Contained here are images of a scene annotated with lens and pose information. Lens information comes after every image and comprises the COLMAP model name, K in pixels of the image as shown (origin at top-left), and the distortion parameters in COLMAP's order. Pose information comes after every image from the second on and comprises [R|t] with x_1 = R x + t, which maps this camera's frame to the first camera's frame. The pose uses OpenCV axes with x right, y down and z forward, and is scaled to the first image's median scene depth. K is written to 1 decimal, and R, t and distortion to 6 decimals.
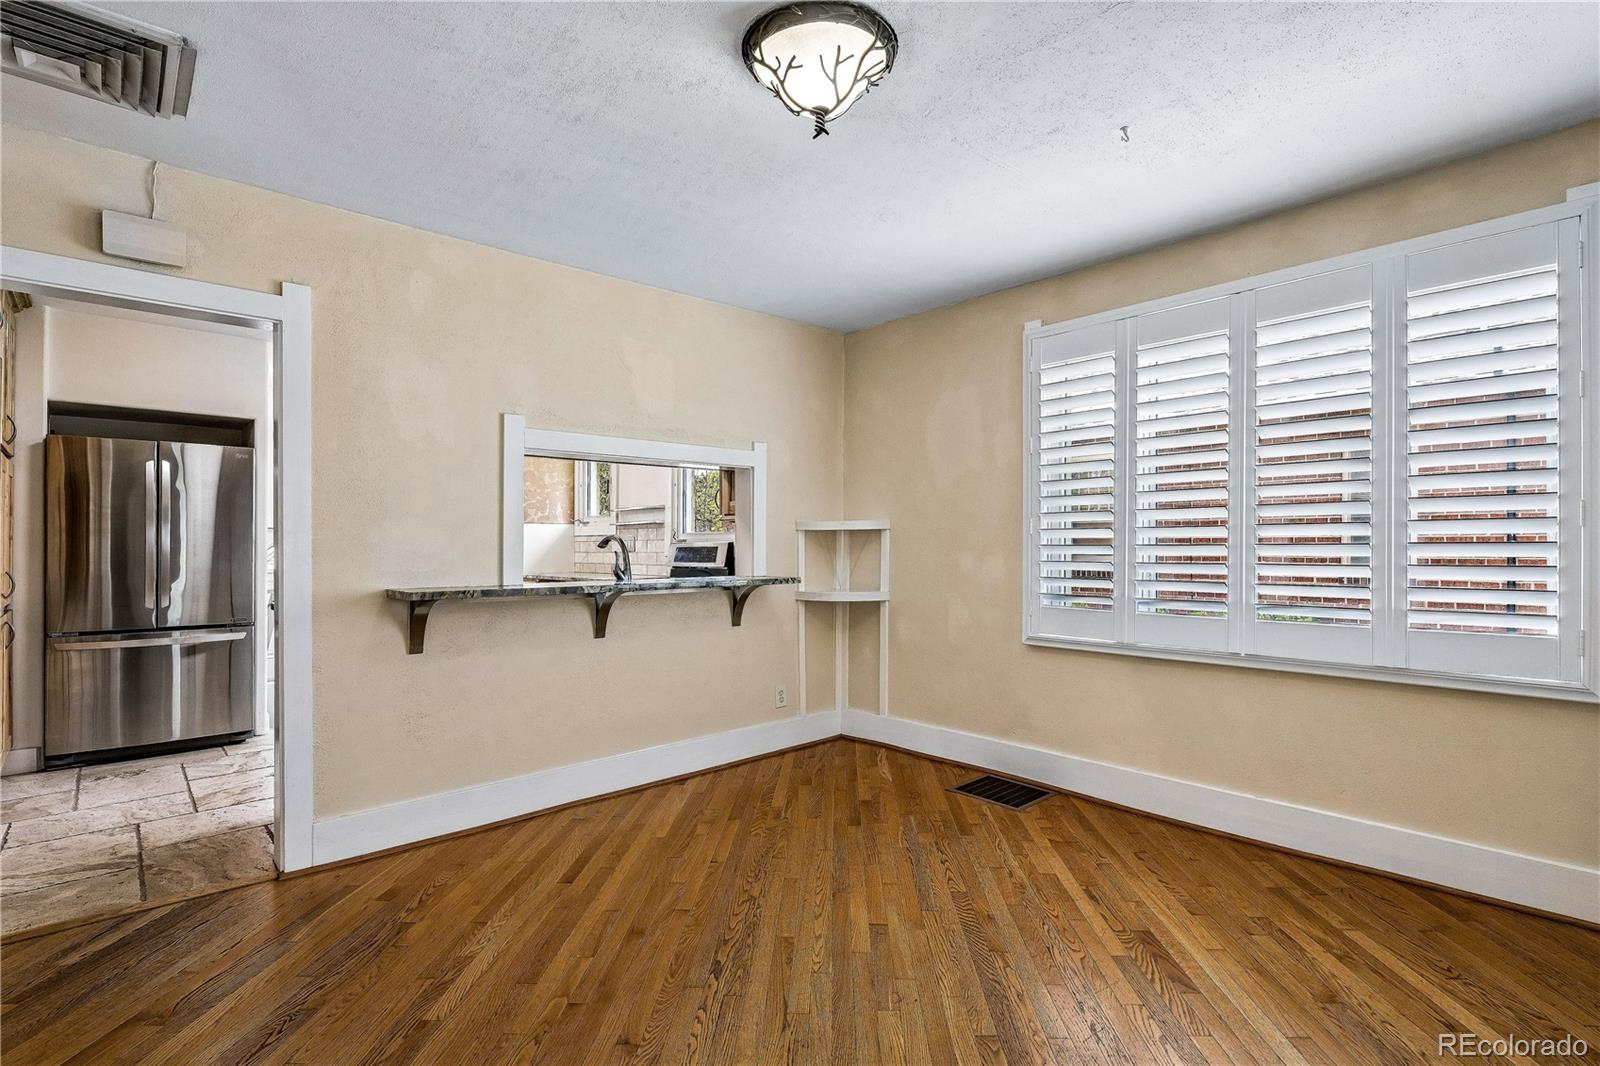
lens RADIAL K [[761.2, 0, 798.2], [0, 761.2, 544.2], [0, 0, 1]] dist [-0.000752, -0.001527]
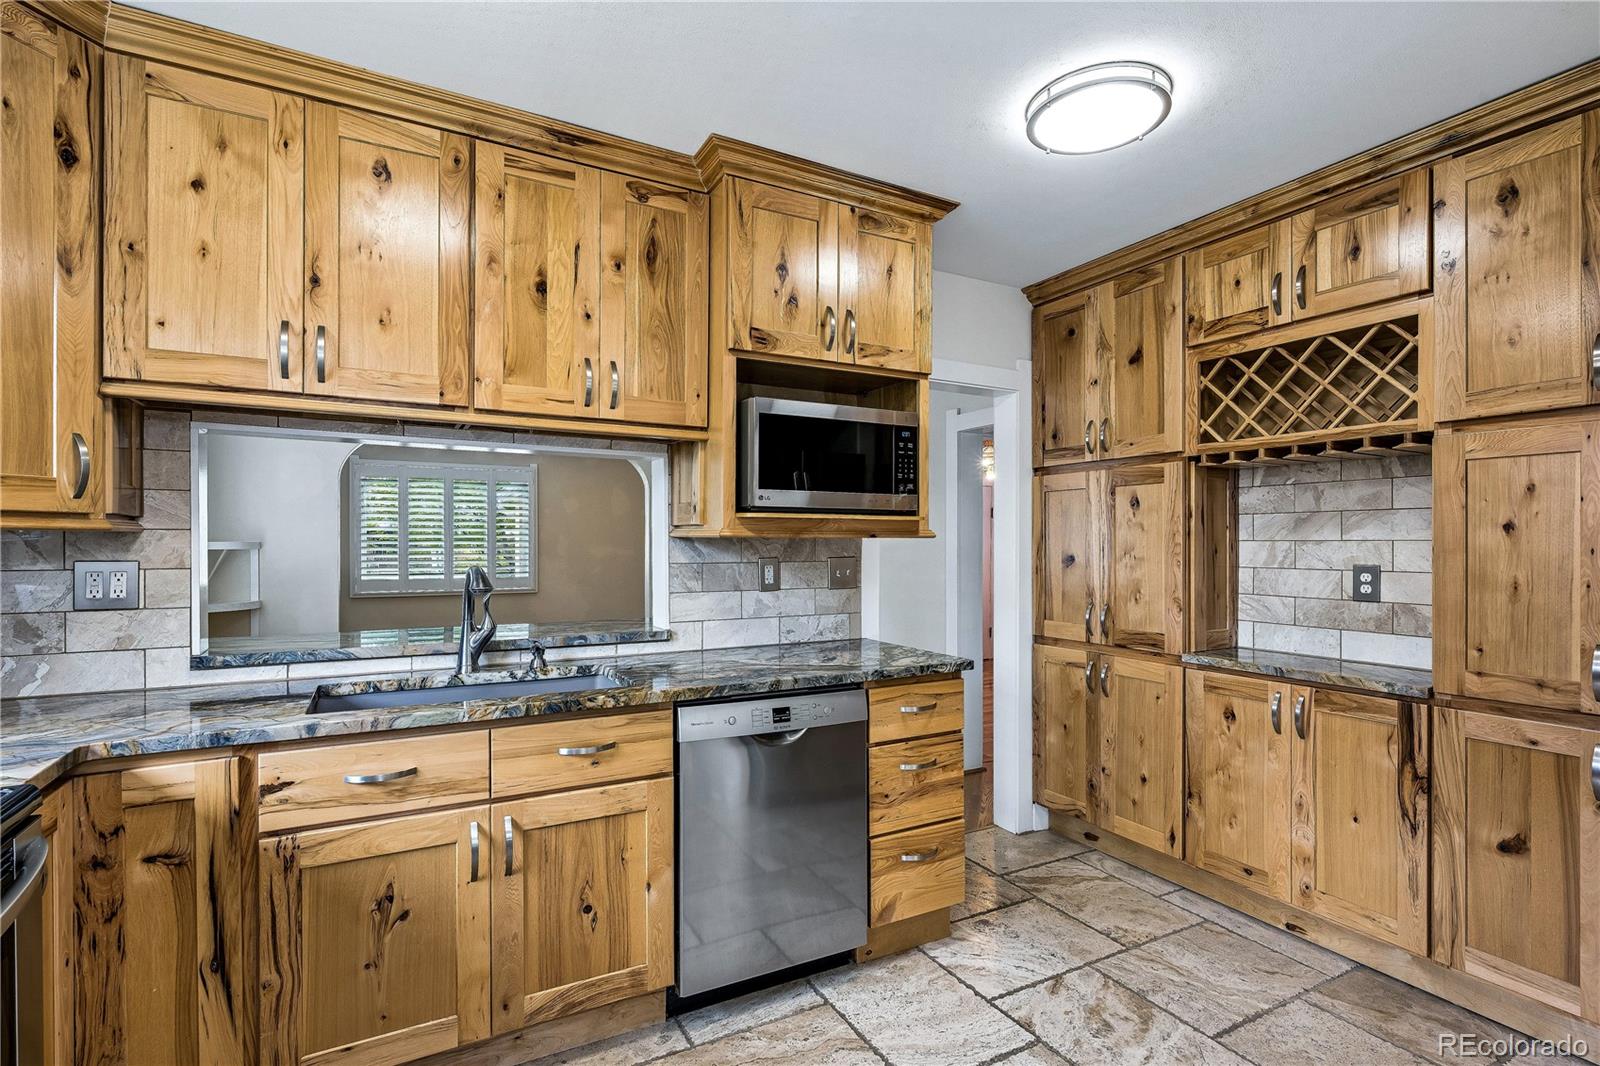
lens RADIAL K [[761.2, 0, 802.2], [0, 761.2, 545.0], [0, 0, 1]] dist [-0.000752, -0.001527]
pose [[-0.973017, -0.000785, 0.230733, -0.610356], [-0.001408, 0.999996, -0.002538, -0.027606], [-0.230730, -0.002795, -0.973014, 1.526661]]
